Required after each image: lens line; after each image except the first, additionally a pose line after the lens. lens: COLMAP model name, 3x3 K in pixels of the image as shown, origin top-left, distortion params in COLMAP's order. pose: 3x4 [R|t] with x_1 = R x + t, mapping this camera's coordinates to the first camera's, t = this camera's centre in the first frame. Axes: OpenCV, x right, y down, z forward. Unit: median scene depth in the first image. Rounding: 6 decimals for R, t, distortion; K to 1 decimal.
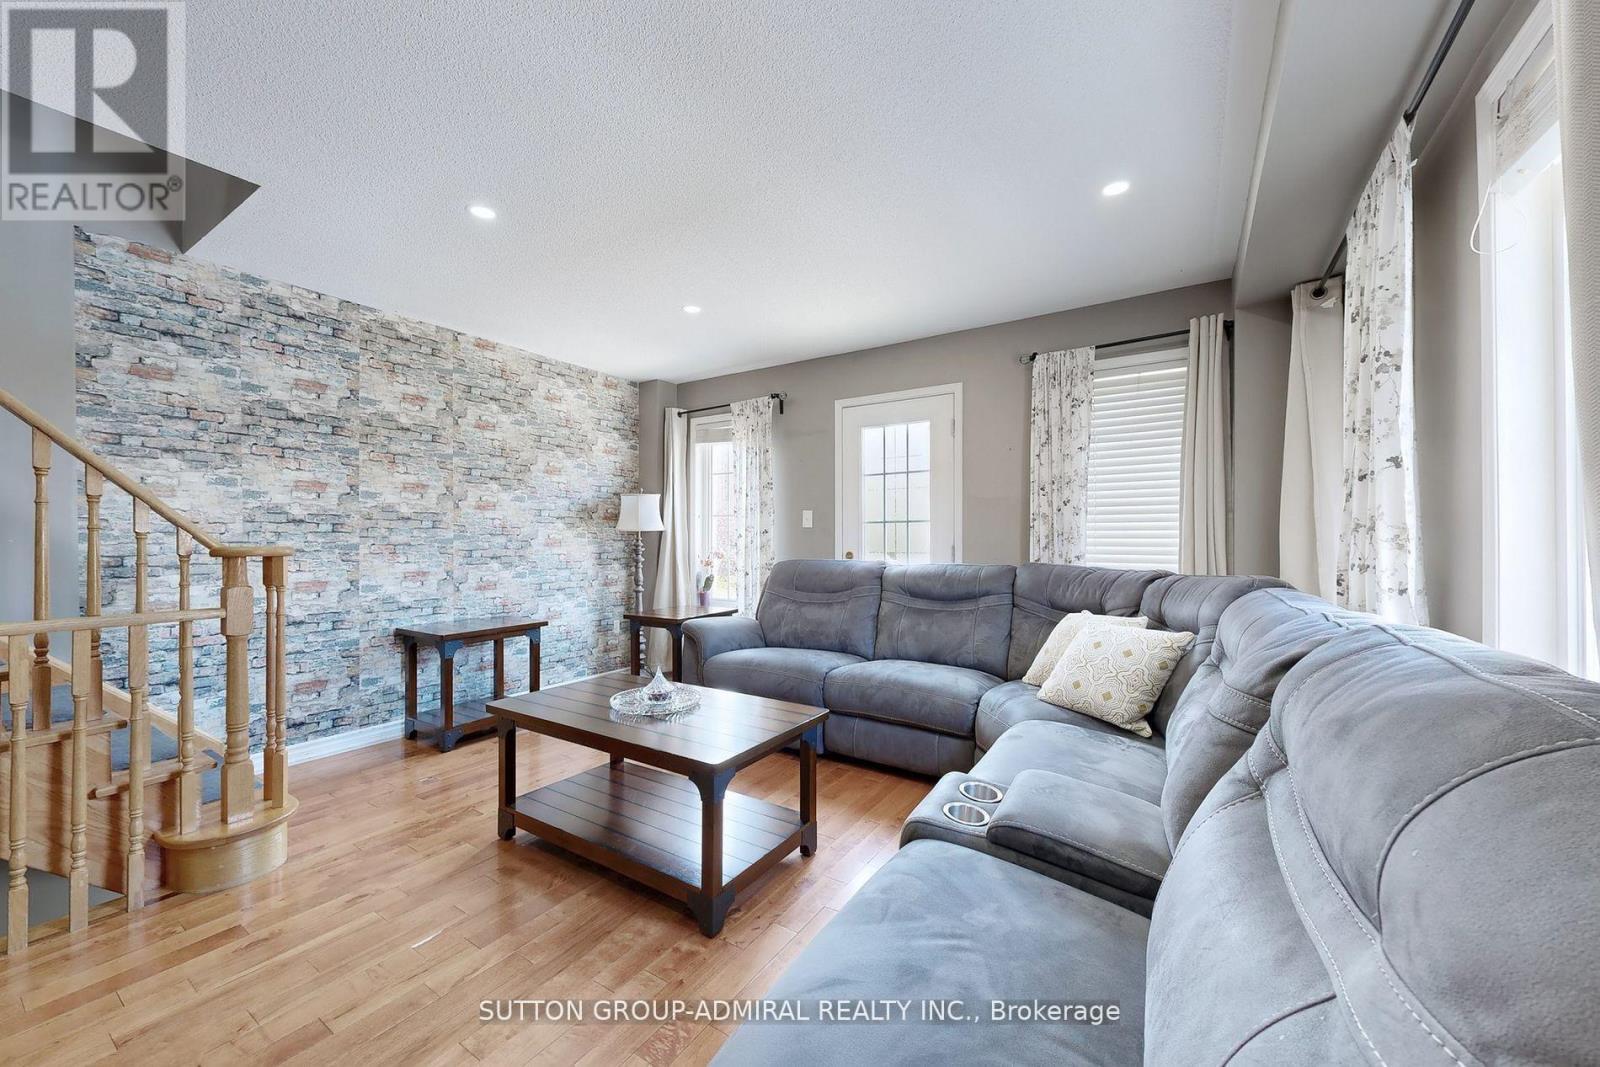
lens RADIAL K [[607.1, 0, 796.9], [0, 607.1, 538.2], [0, 0, 1]] dist [0.000099, 0.000052]
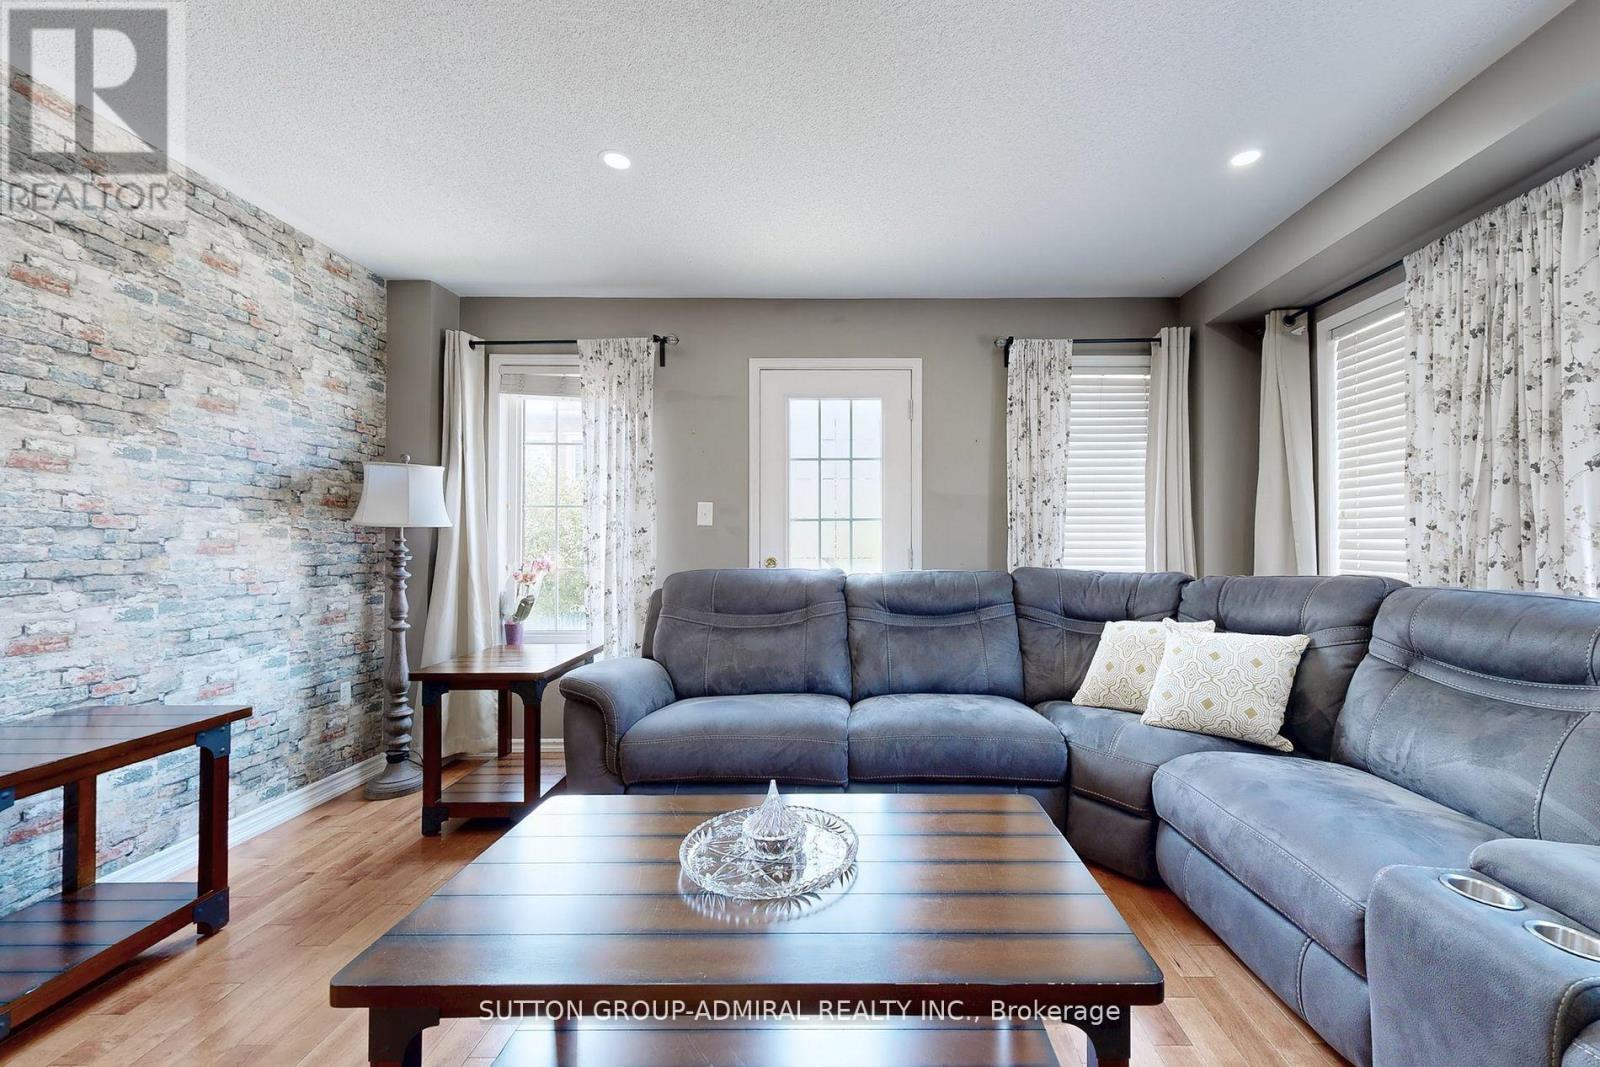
lens RADIAL K [[621.2, 0, 857.2], [0, 621.2, 538.9], [0, 0, 1]] dist [0.000041, -0.000251]
pose [[0.834706, 0.006414, 0.550659, -0.250802], [-0.001138, 0.999950, -0.009923, 0.005970], [-0.550695, 0.007657, 0.834671, 0.282235]]
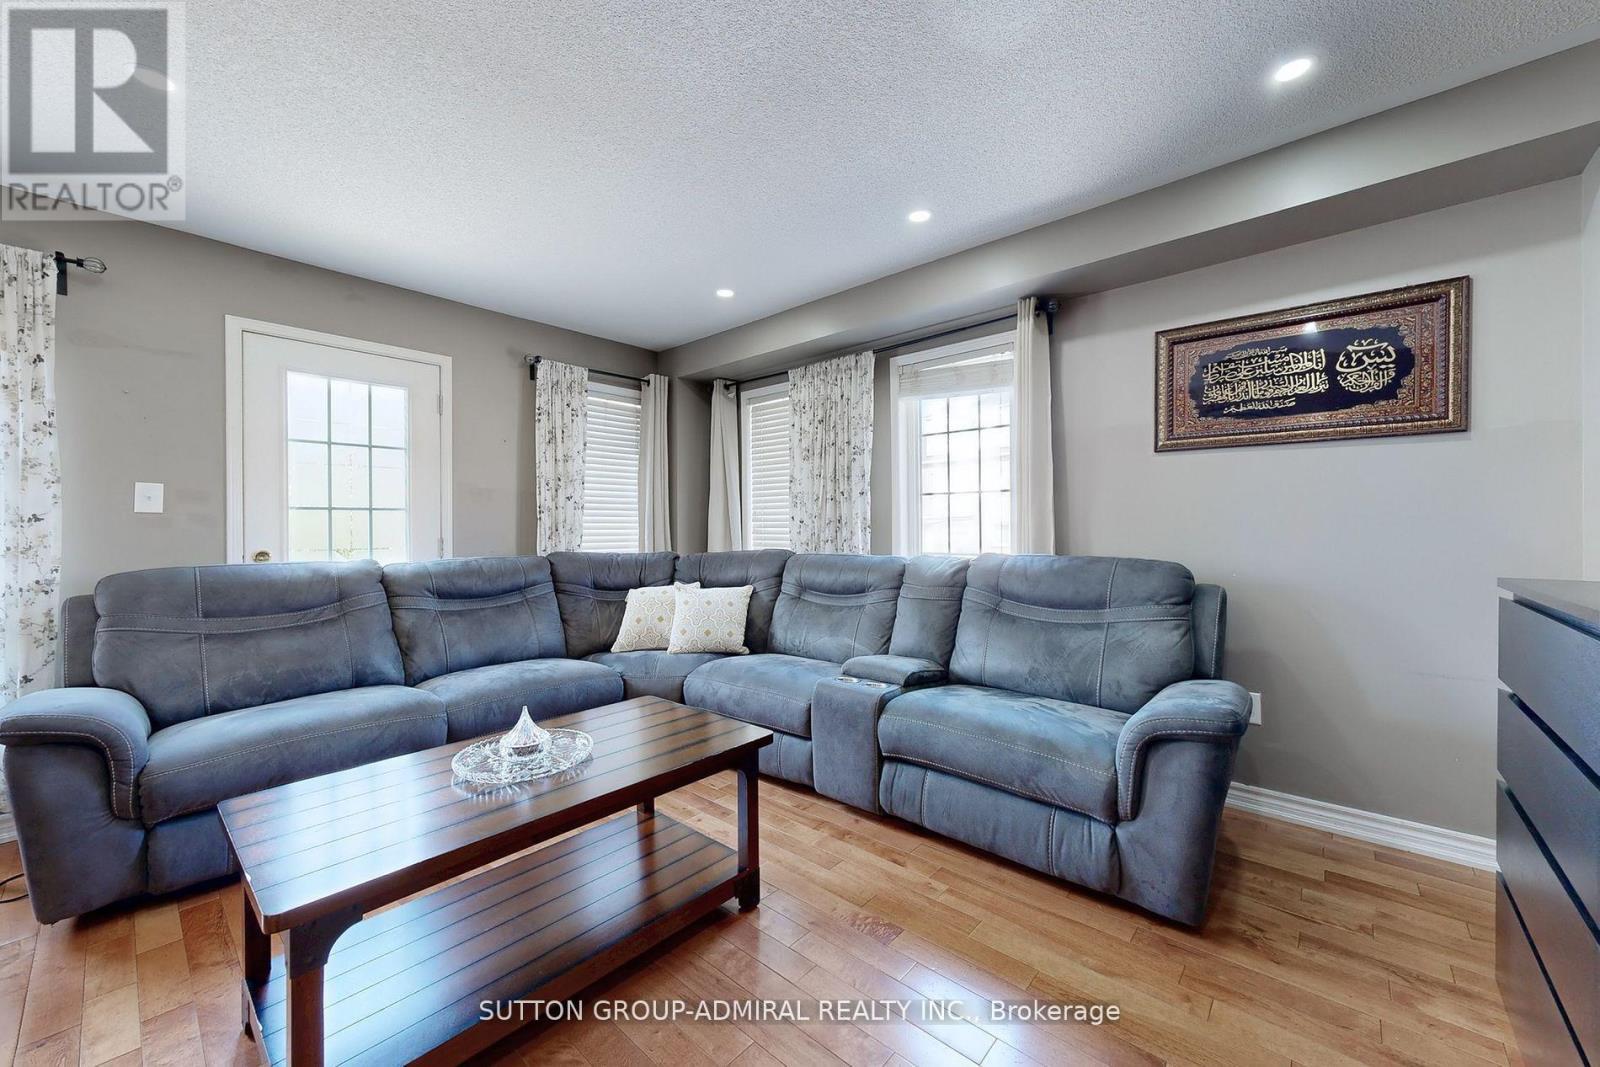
lens RADIAL K [[607.6, 0, 800.5], [0, 607.6, 529.6], [0, 0, 1]] dist [0.000240, -0.000261]
pose [[0.147916, 0.001475, 0.988999, -0.478685], [0.007889, 0.999965, -0.002672, 0.005096], [-0.988969, 0.008197, 0.147899, 0.312672]]
